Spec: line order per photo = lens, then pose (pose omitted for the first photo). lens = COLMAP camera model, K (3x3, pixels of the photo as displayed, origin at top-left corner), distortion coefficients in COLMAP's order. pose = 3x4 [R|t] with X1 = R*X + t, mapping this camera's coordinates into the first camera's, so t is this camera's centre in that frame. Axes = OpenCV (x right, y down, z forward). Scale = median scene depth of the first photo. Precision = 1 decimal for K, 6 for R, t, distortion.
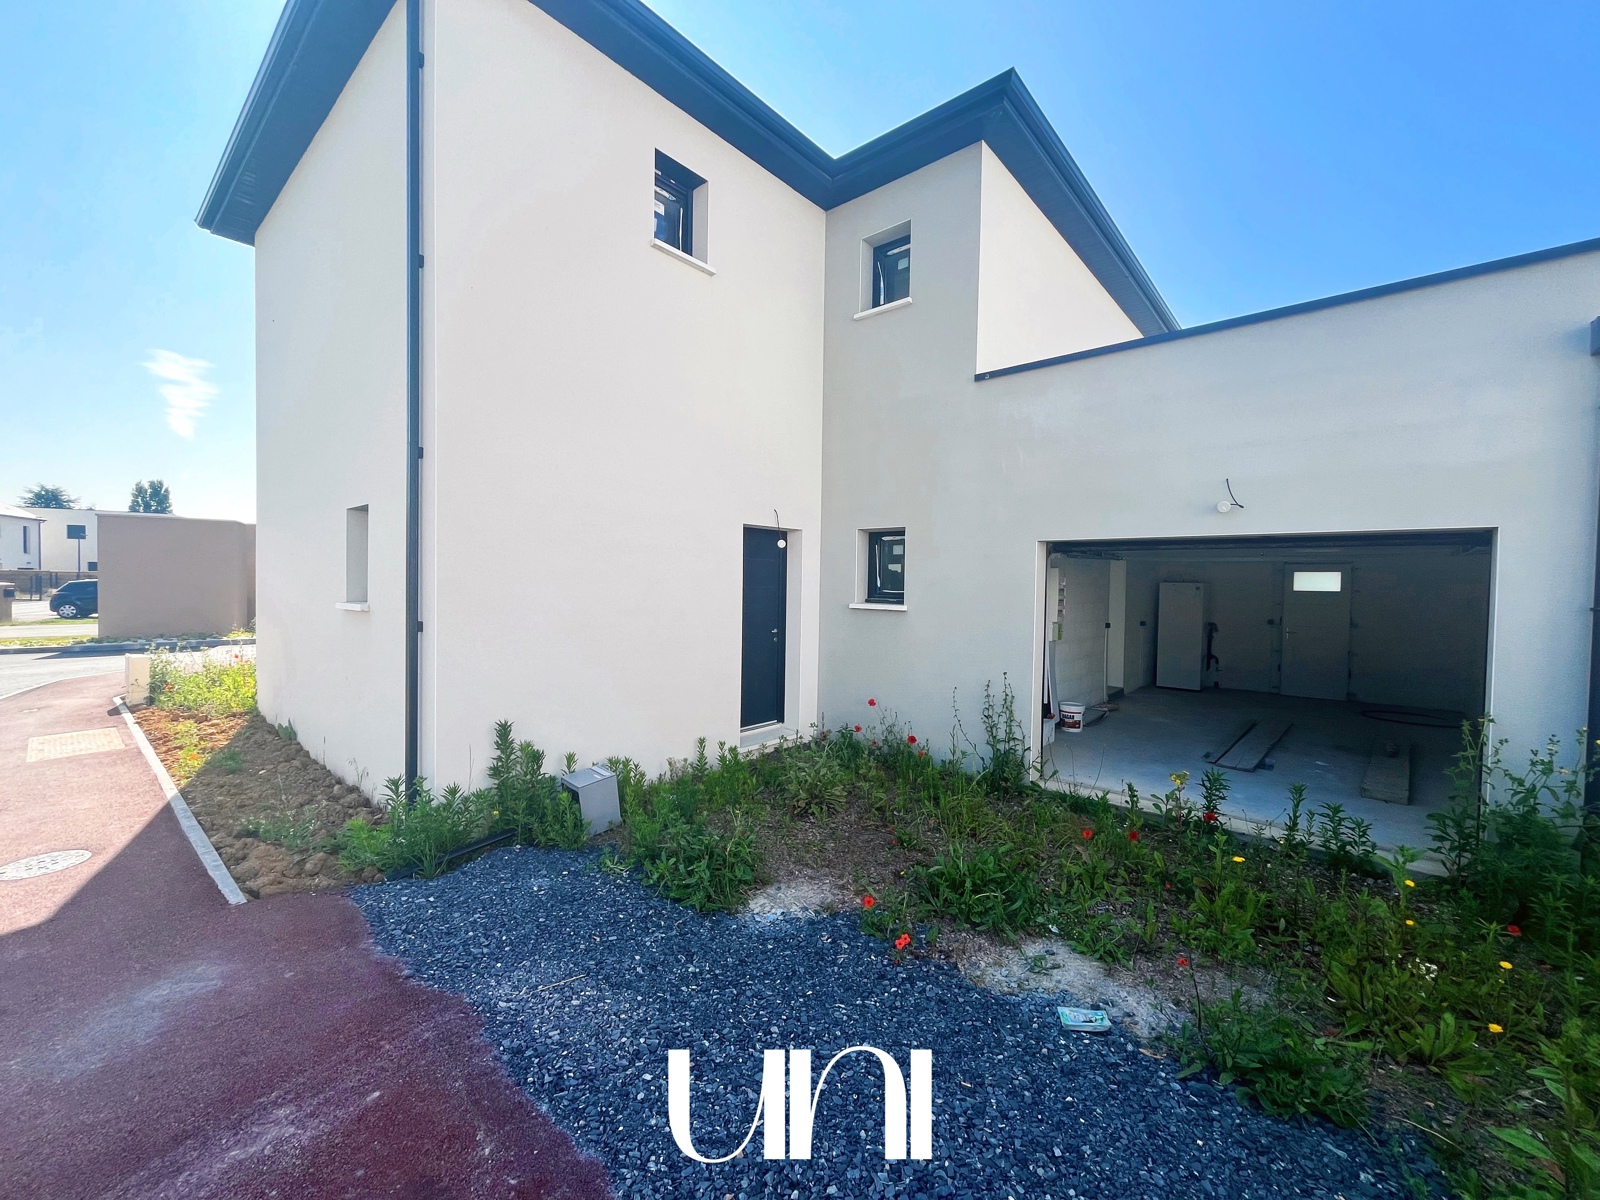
lens RADIAL K [[647.6, 0, 801.0], [0, 647.6, 602.8], [0, 0, 1]] dist [-0.003280, 0.001019]
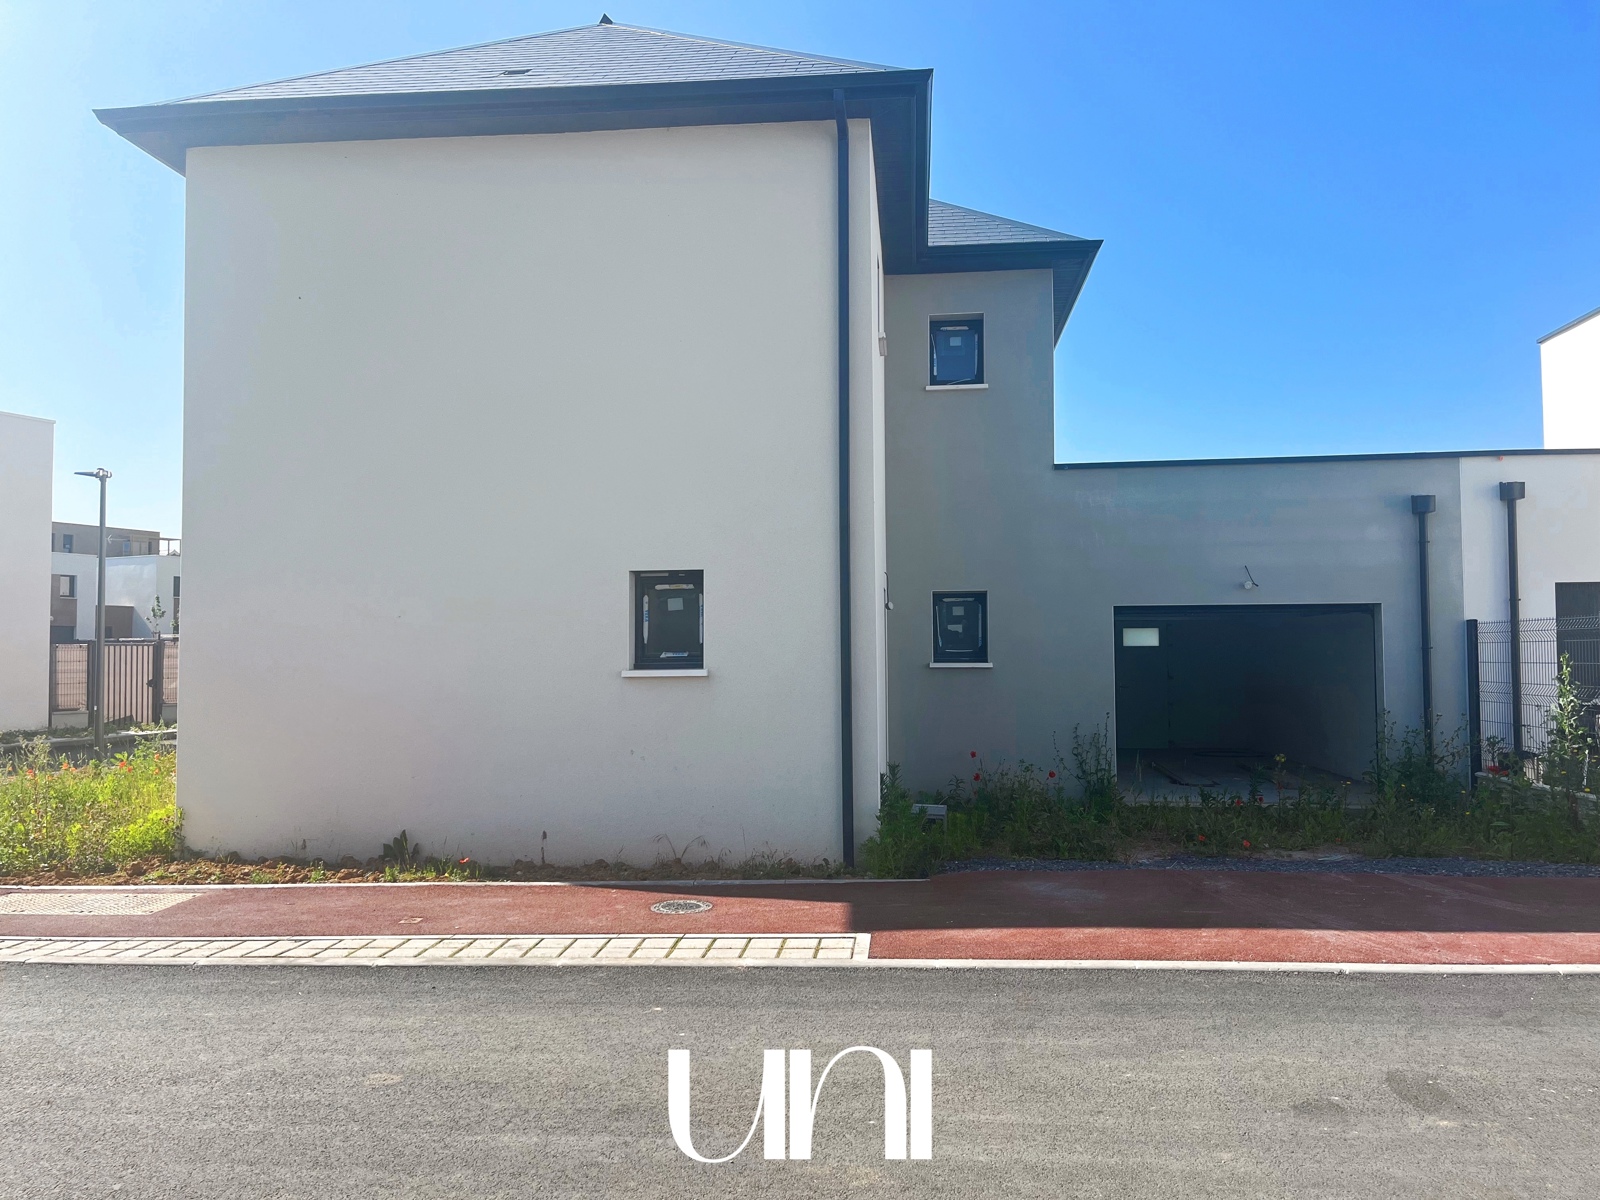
lens RADIAL K [[1209.0, 0, 795.7], [0, 1209.0, 597.6], [0, 0, 1]] dist [0.005989, -0.003426]
pose [[0.829143, 0.005677, 0.559008, -1.433355], [0.036271, 0.997295, -0.063926, 0.014653], [-0.557859, 0.073279, 0.826694, -0.576613]]
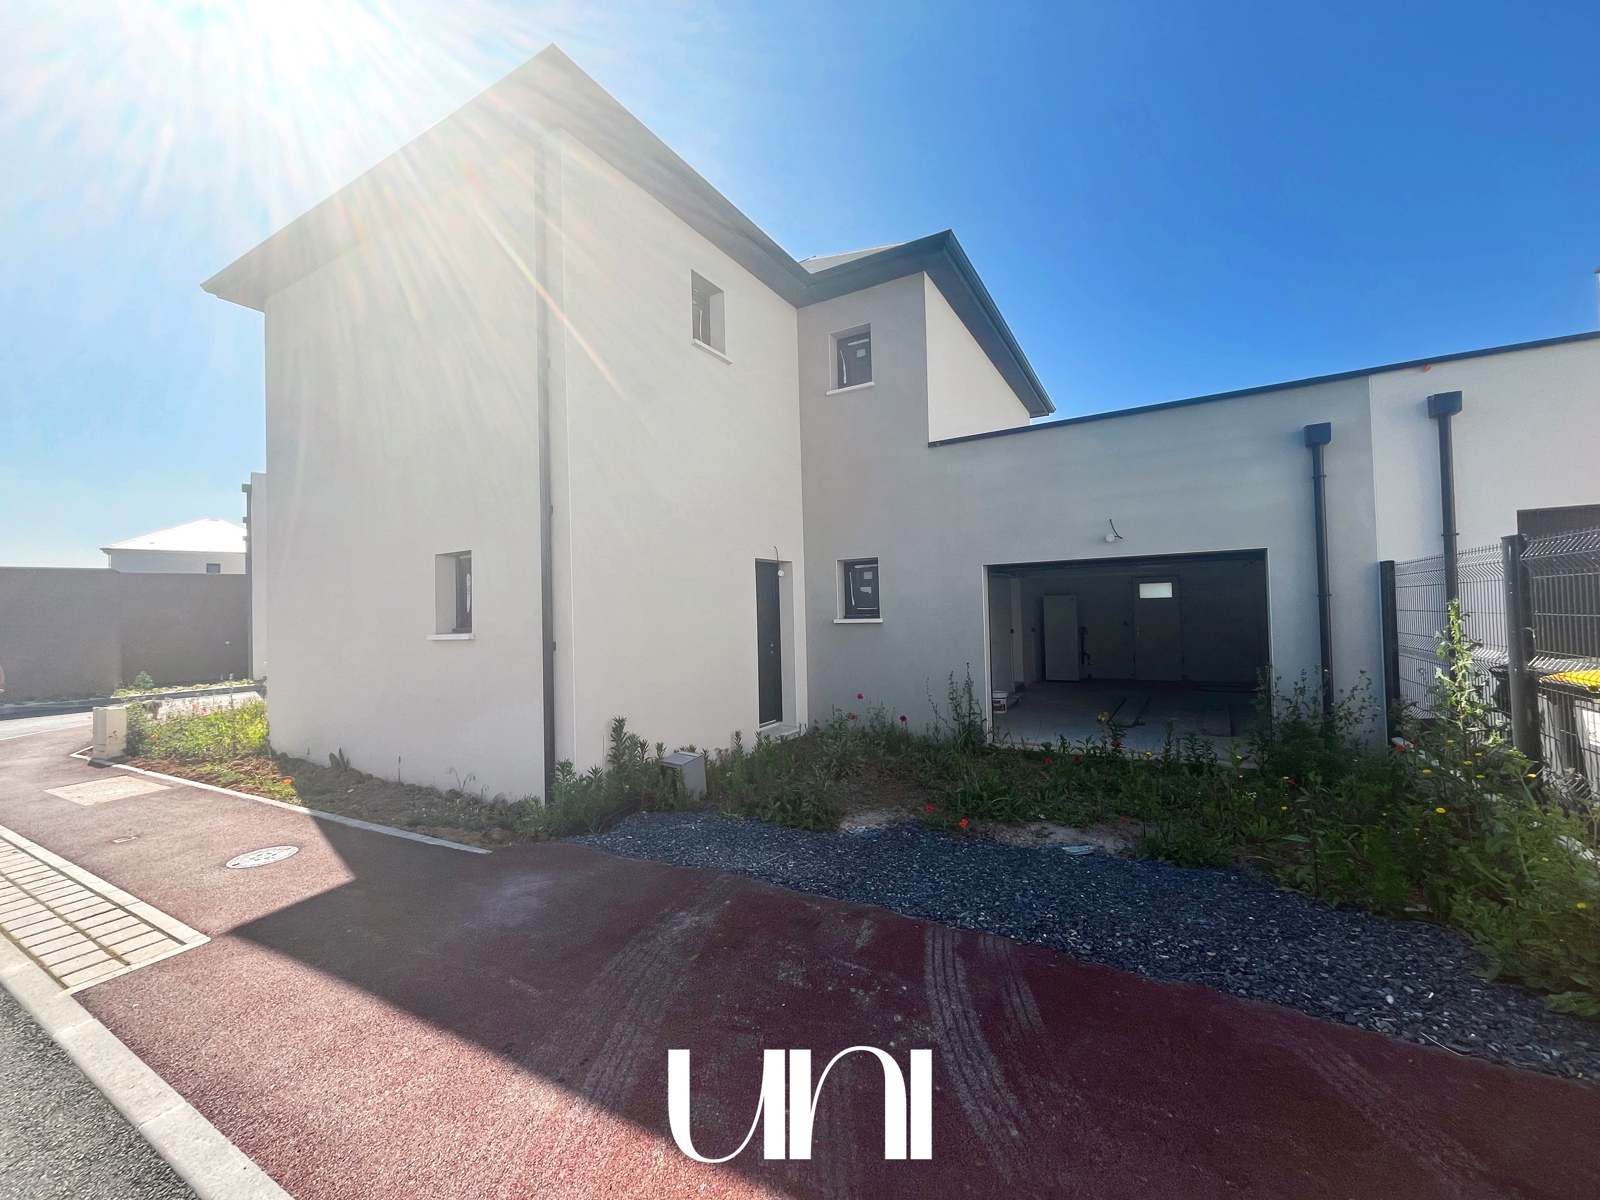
lens RADIAL K [[647.6, 0, 802.2], [0, 647.6, 602.5], [0, 0, 1]] dist [-0.003280, 0.001019]
pose [[0.981143, -0.039443, 0.189213, -0.267749], [0.048265, 0.997941, -0.042241, 0.022179], [-0.187158, 0.050577, 0.981027, -0.259400]]
